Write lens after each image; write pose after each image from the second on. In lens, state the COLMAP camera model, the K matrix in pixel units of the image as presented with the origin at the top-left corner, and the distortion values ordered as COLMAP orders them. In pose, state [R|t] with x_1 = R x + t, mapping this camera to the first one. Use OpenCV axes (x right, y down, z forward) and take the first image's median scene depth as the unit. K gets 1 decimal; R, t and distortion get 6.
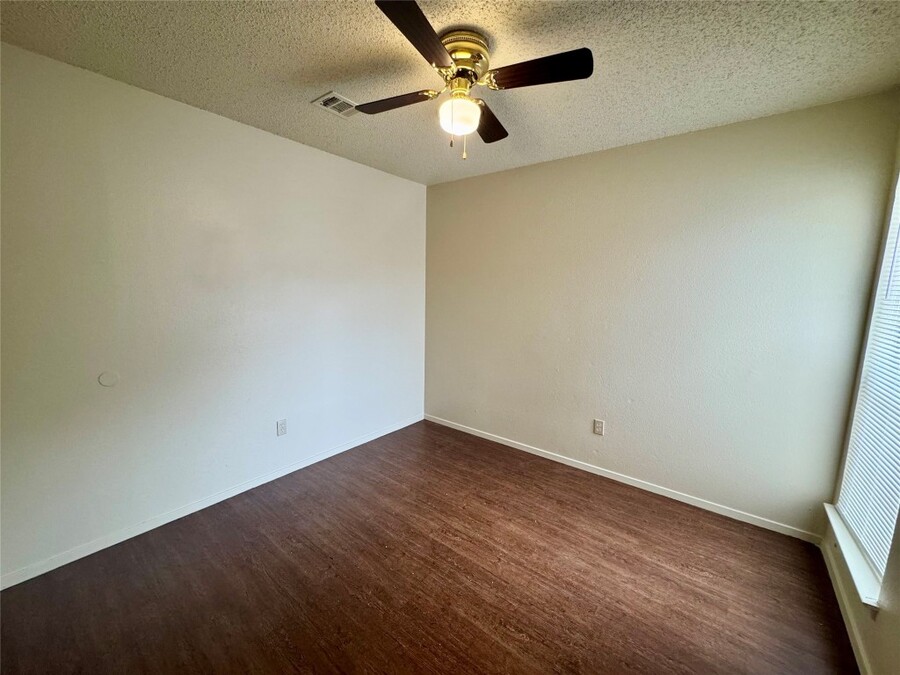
lens RADIAL K [[359.8, 0, 446.4], [0, 359.8, 336.9], [0, 0, 1]] dist [-0.005441, 0.000840]
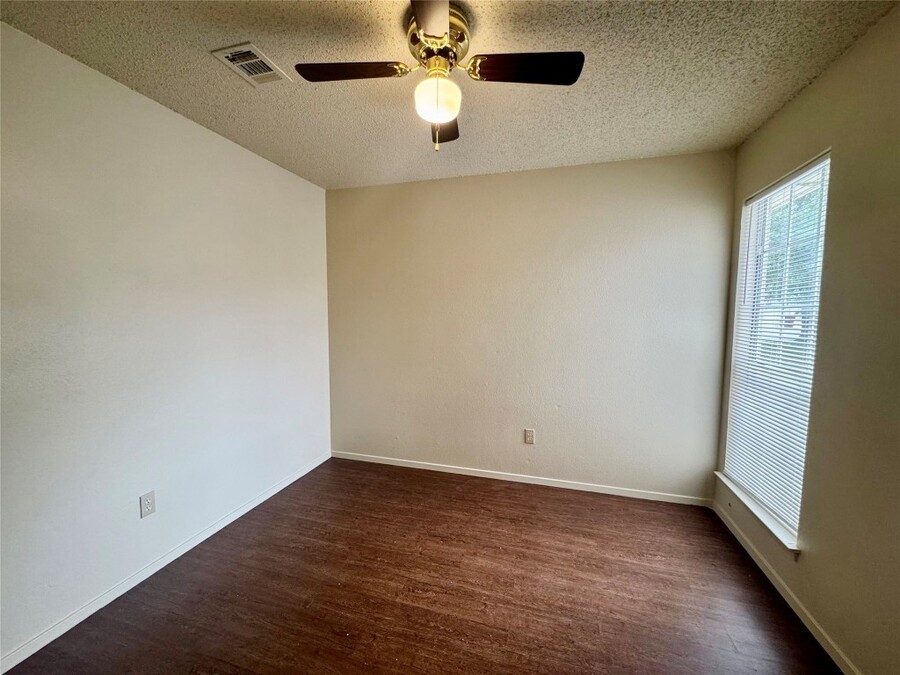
lens RADIAL K [[359.8, 0, 450.0], [0, 359.8, 337.2], [0, 0, 1]] dist [-0.005441, 0.000840]
pose [[0.926075, -0.043917, 0.374775, -0.211073], [0.065468, 0.996841, -0.044961, 0.001426], [-0.371617, 0.066173, 0.926025, 0.159803]]
